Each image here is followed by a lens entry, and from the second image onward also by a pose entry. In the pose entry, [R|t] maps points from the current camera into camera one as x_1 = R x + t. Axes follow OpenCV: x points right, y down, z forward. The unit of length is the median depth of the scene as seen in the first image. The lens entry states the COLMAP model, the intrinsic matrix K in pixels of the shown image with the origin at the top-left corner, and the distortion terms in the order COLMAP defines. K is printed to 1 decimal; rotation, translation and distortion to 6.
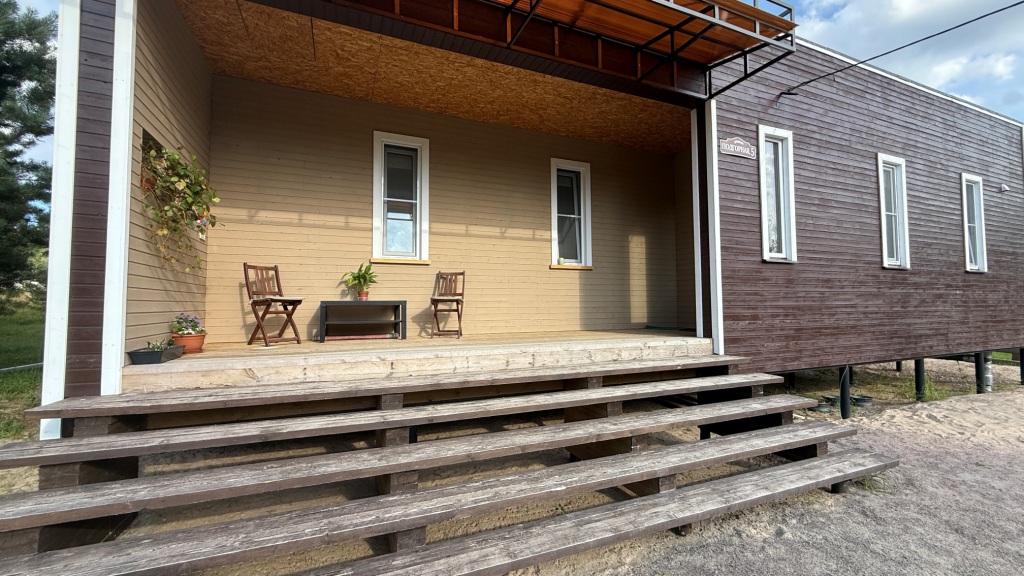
lens RADIAL K [[408.4, 0, 520.0], [0, 408.4, 282.6], [0, 0, 1]] dist [-0.001130, 0.000490]
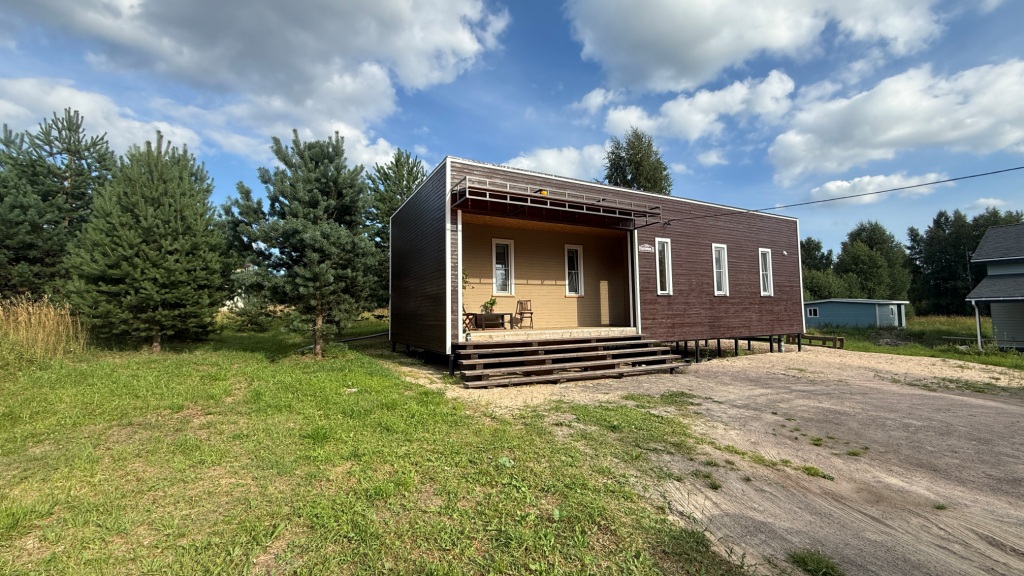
lens RADIAL K [[408.4, 0, 515.7], [0, 408.4, 287.9], [0, 0, 1]] dist [-0.001130, 0.000490]
pose [[0.995561, -0.003653, 0.094052, -0.426293], [0.004827, 0.999913, -0.012261, -0.065646], [-0.093999, 0.012661, 0.995492, -1.221769]]
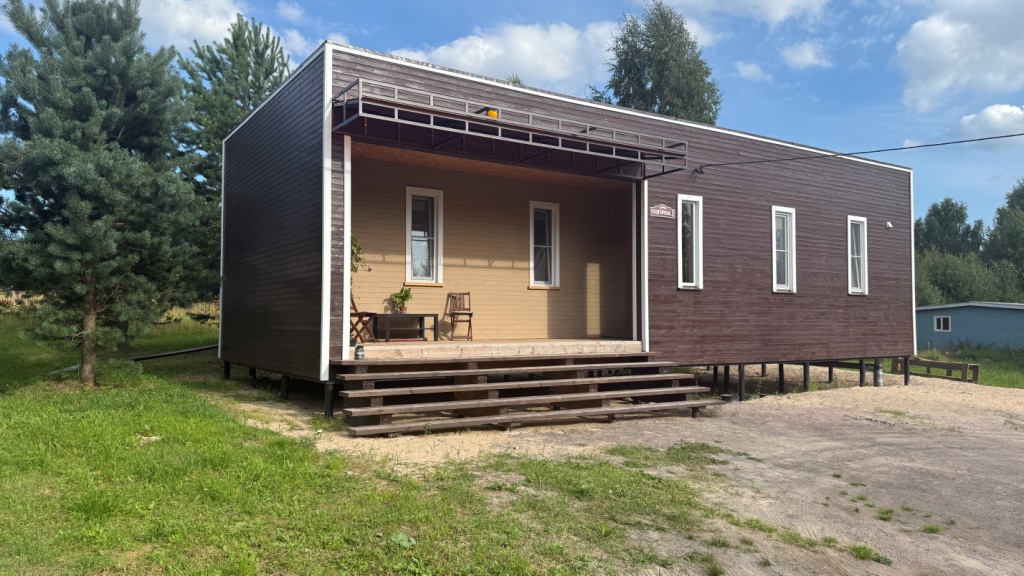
lens RADIAL K [[731.2, 0, 532.8], [0, 731.2, 290.3], [0, 0, 1]] dist [0.051418, -0.068413]
pose [[0.980939, 0.015491, 0.193695, -0.392608], [-0.018152, 0.999764, 0.011969, -0.065266], [-0.193464, -0.015256, 0.980989, -1.373760]]
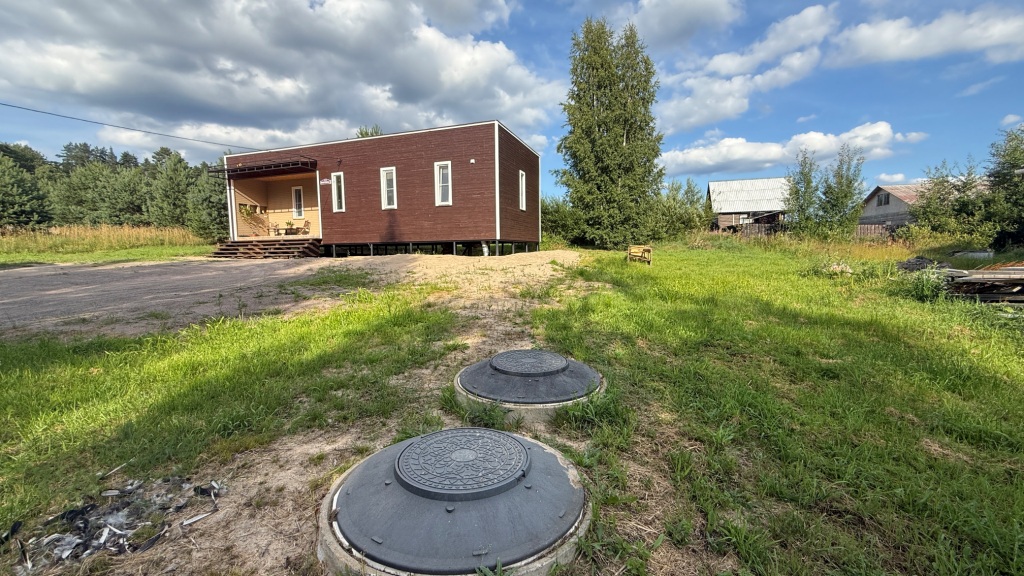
lens RADIAL K [[408.4, 0, 513.4], [0, 408.4, 288.7], [0, 0, 1]] dist [-0.001130, 0.000490]
pose [[0.740984, 0.055107, -0.669258, 3.967600], [0.046908, 0.989945, 0.133448, 0.194334], [0.669882, -0.130277, 0.730948, -0.628888]]
